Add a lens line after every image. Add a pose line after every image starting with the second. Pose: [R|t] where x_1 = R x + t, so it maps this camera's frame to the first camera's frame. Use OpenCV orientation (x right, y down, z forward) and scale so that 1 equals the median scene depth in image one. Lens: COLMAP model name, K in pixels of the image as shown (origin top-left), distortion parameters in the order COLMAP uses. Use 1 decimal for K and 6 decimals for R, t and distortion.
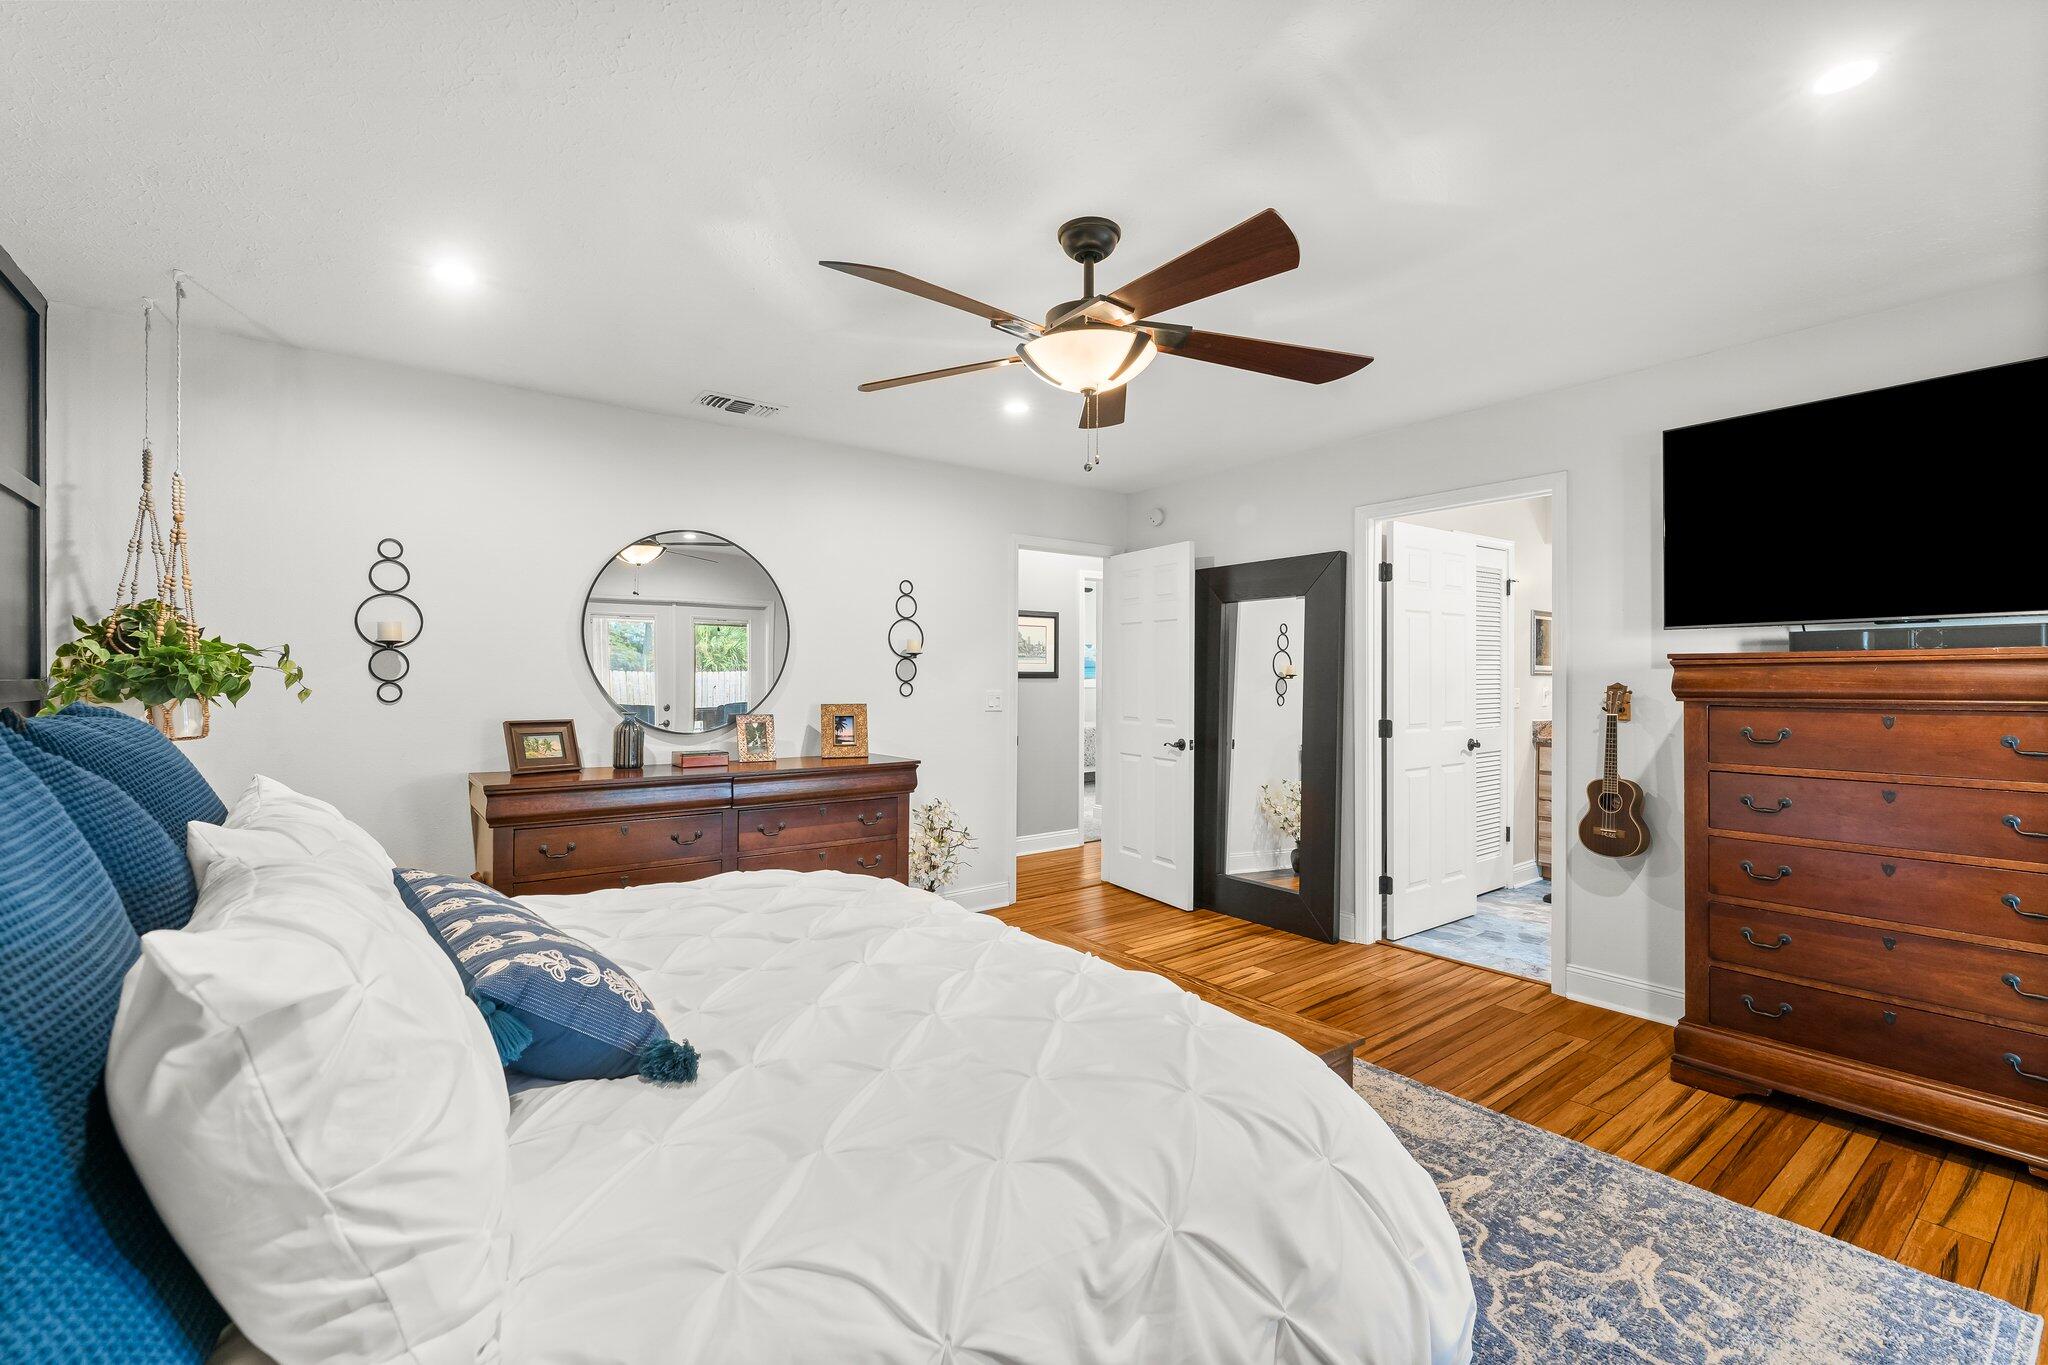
lens RADIAL K [[881.9, 0, 1040.4], [0, 881.9, 676.1], [0, 0, 1]] dist [-0.001775, 0.000218]
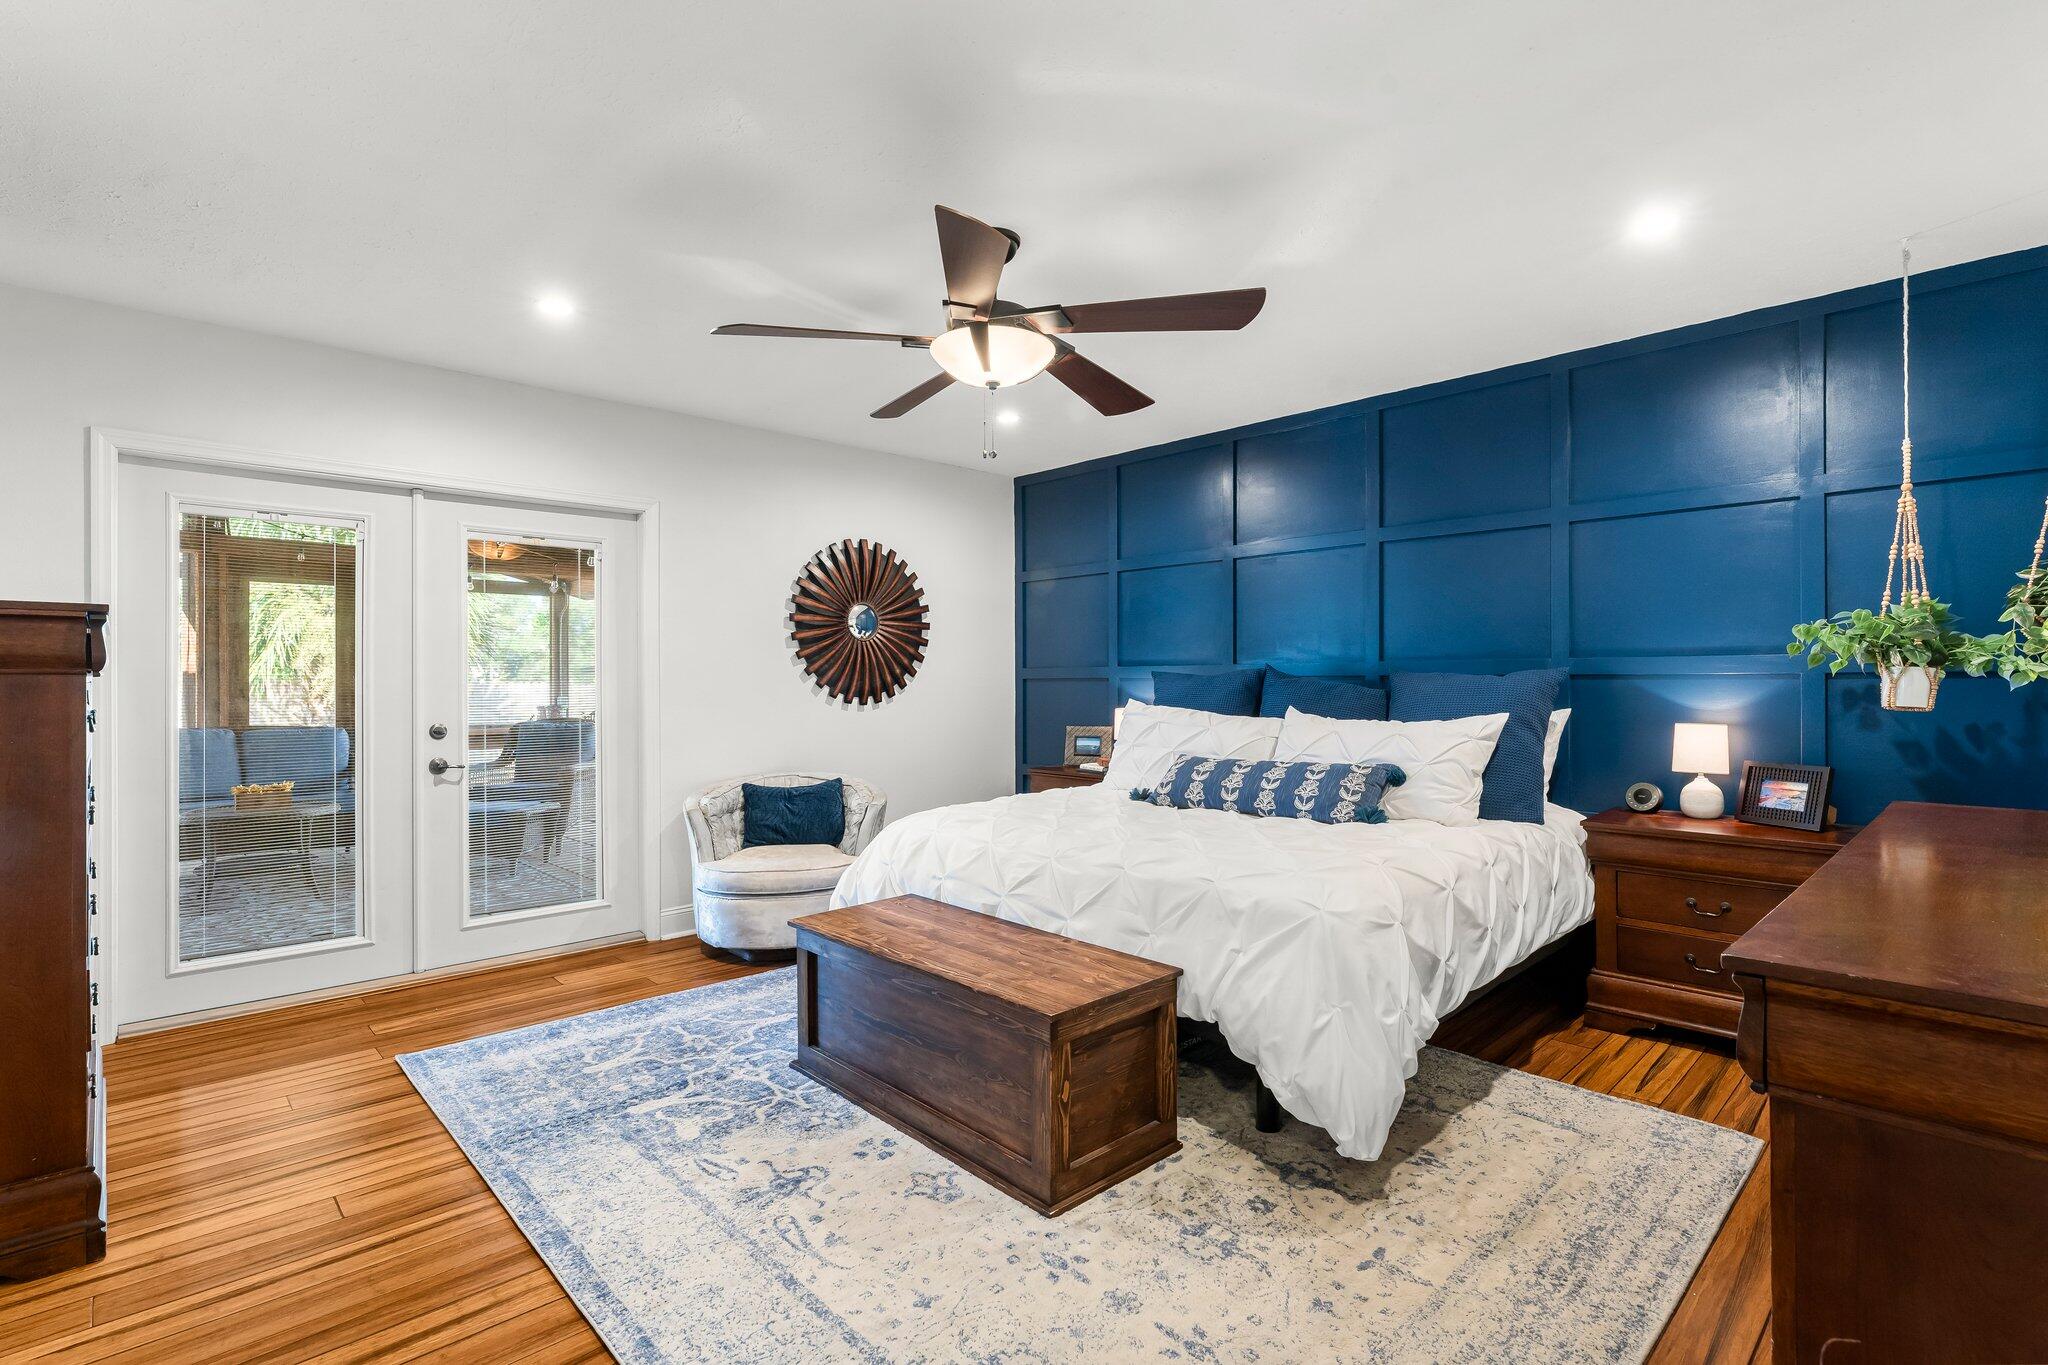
lens RADIAL K [[954.7, 0, 1019.5], [0, 954.7, 687.5], [0, 0, 1]] dist [-0.011124, 0.001800]
pose [[-0.995192, 0.009997, -0.097428, 0.163553], [0.010275, 0.999944, -0.002346, 0.069605], [0.097399, -0.003336, -0.995240, 2.607696]]
